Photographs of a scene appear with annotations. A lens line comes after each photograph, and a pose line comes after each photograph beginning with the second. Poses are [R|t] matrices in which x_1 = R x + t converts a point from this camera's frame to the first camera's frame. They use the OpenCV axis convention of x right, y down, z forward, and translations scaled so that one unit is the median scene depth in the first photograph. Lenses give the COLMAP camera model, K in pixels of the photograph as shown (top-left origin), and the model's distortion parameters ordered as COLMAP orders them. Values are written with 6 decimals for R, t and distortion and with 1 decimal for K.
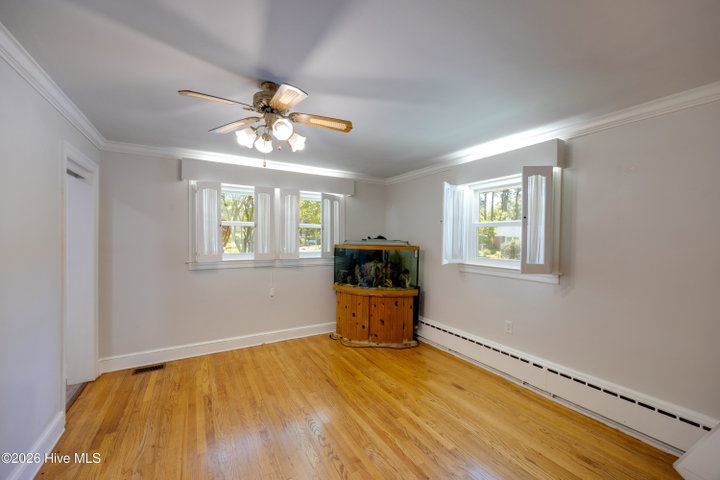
lens RADIAL K [[281.5, 0, 360.0], [0, 281.5, 240.0], [0, 0, 1]] dist [0.001977, 0.000097]
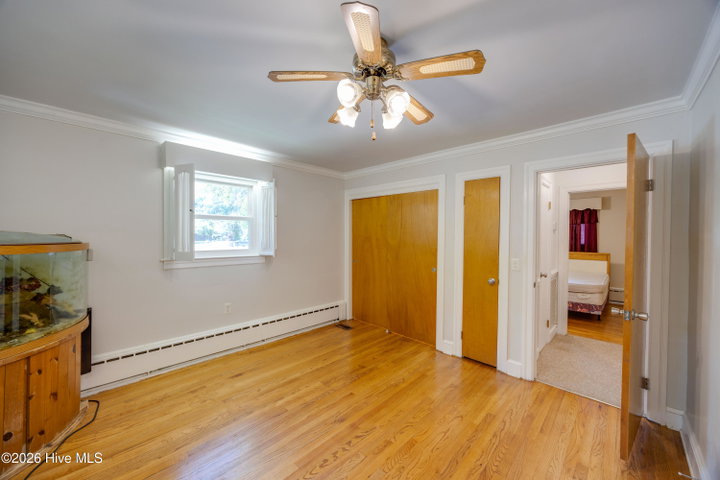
lens RADIAL K [[263.3, 0, 360.0], [0, 263.3, 240.0], [0, 0, 1]] dist [0.000540, 0.000044]
pose [[-0.243416, -0.033687, 0.969337, -0.612617], [-0.011001, 0.999428, 0.031971, -0.009254], [-0.969860, -0.002881, -0.243647, 0.721933]]
